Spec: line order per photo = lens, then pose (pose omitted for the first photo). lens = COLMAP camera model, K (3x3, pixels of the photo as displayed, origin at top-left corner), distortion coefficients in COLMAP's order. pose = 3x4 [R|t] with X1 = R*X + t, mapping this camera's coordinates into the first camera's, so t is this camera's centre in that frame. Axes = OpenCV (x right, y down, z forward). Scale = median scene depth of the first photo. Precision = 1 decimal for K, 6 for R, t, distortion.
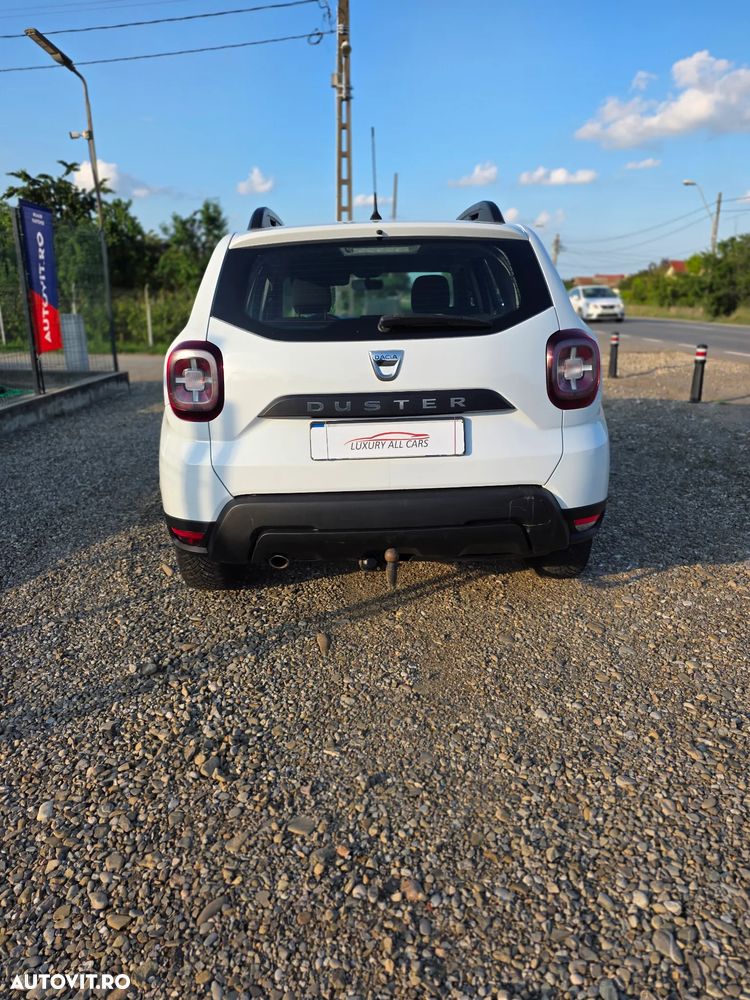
lens RADIAL K [[693.0, 0, 372.1], [0, 693.0, 491.1], [0, 0, 1]] dist [0.045260, -0.032170]
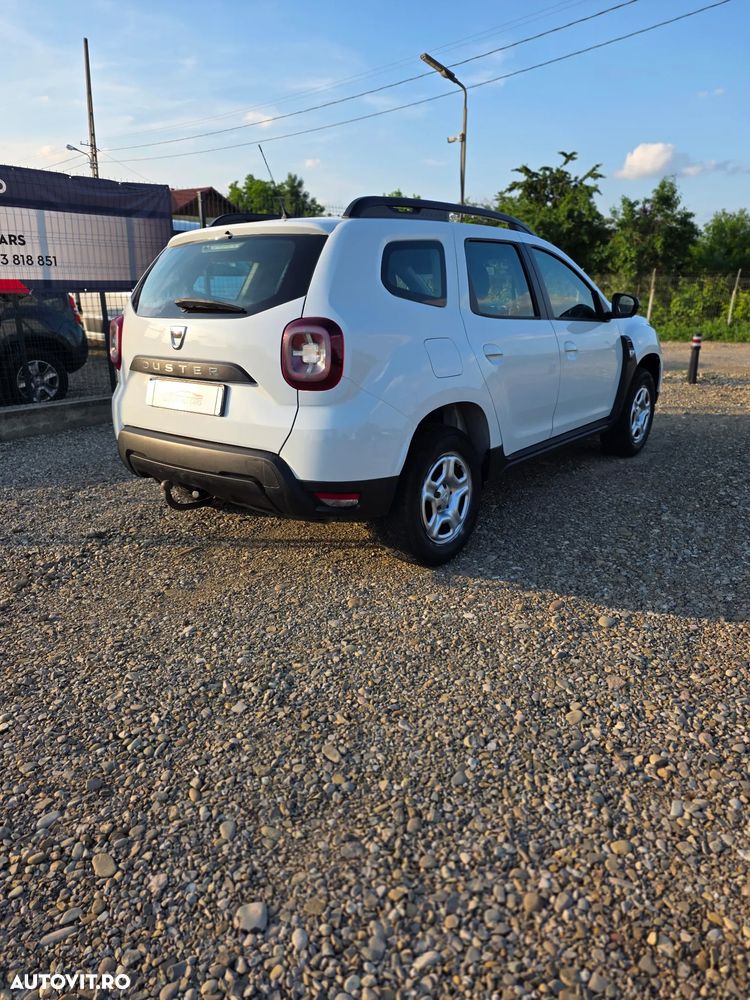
lens RADIAL K [[693.0, 0, 372.1], [0, 693.0, 491.1], [0, 0, 1]] dist [0.045260, -0.032170]
pose [[0.759468, 0.194274, -0.620859, 0.308276], [-0.180559, 0.979821, 0.085728, -0.020987], [0.624985, 0.046994, 0.779221, 0.060631]]
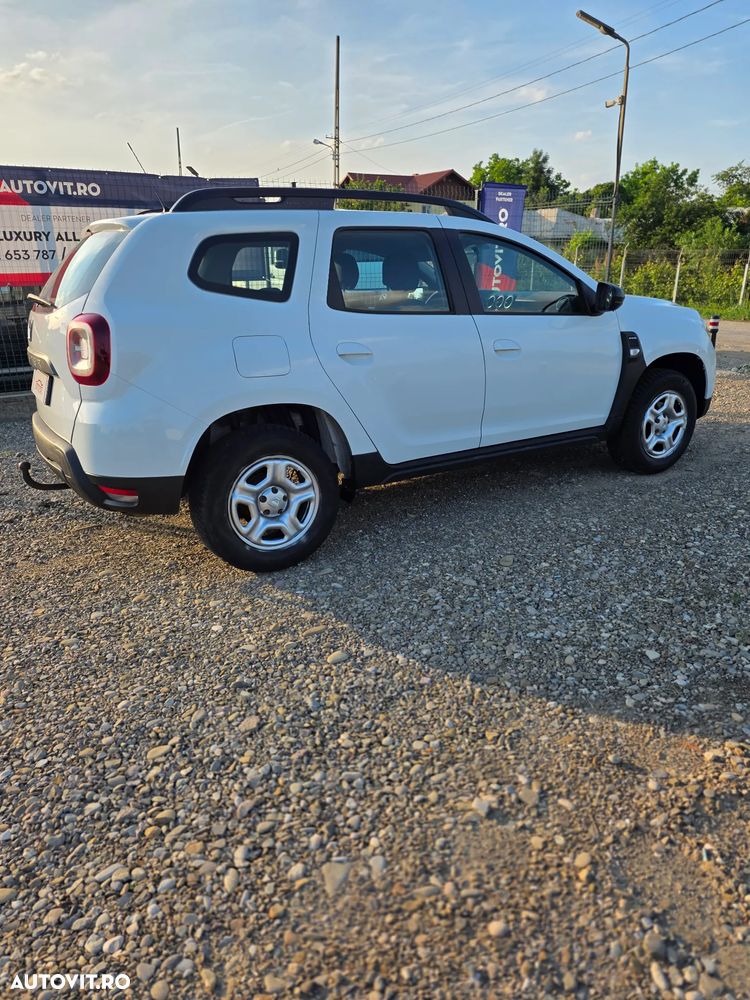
lens RADIAL K [[693.0, 0, 372.1], [0, 693.0, 491.1], [0, 0, 1]] dist [0.045260, -0.032170]
pose [[0.485600, 0.269818, -0.831499, 0.428020], [-0.223991, 0.957825, 0.179998, -0.074391], [0.844998, 0.098841, 0.525556, 0.232626]]
